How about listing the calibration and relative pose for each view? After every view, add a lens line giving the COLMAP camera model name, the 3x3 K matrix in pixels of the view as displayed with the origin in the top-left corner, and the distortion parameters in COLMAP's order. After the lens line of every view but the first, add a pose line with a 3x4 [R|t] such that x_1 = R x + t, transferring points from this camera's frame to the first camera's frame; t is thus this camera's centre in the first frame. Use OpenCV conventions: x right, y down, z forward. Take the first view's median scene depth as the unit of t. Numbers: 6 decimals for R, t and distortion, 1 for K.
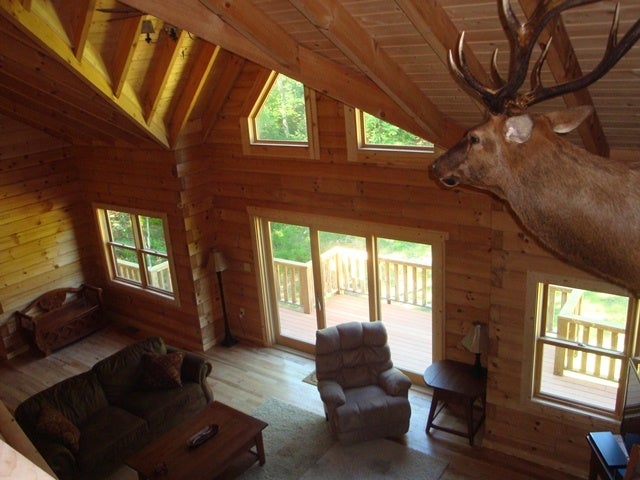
lens RADIAL K [[578.2, 0, 320.0], [0, 578.2, 240.0], [0, 0, 1]] dist [-0.143599, 0.101790]
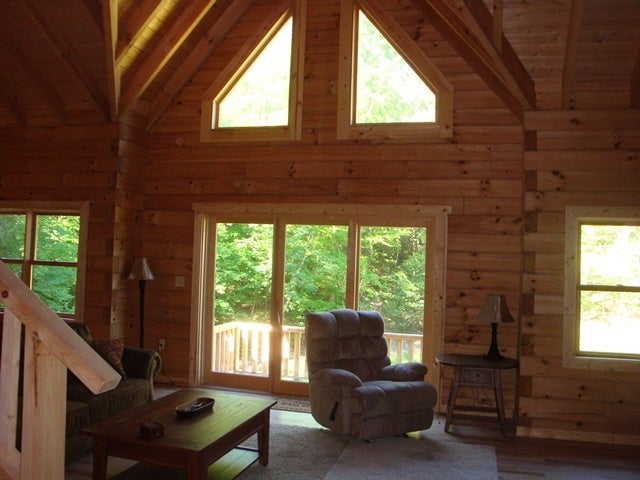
lens RADIAL K [[578.2, 0, 320.0], [0, 578.2, 240.0], [0, 0, 1]] dist [-0.143599, 0.101790]
pose [[0.932334, 0.115762, 0.342568, -0.260540], [0.012798, 0.936213, -0.351200, 0.322730], [-0.361372, 0.331820, 0.871382, 0.231426]]
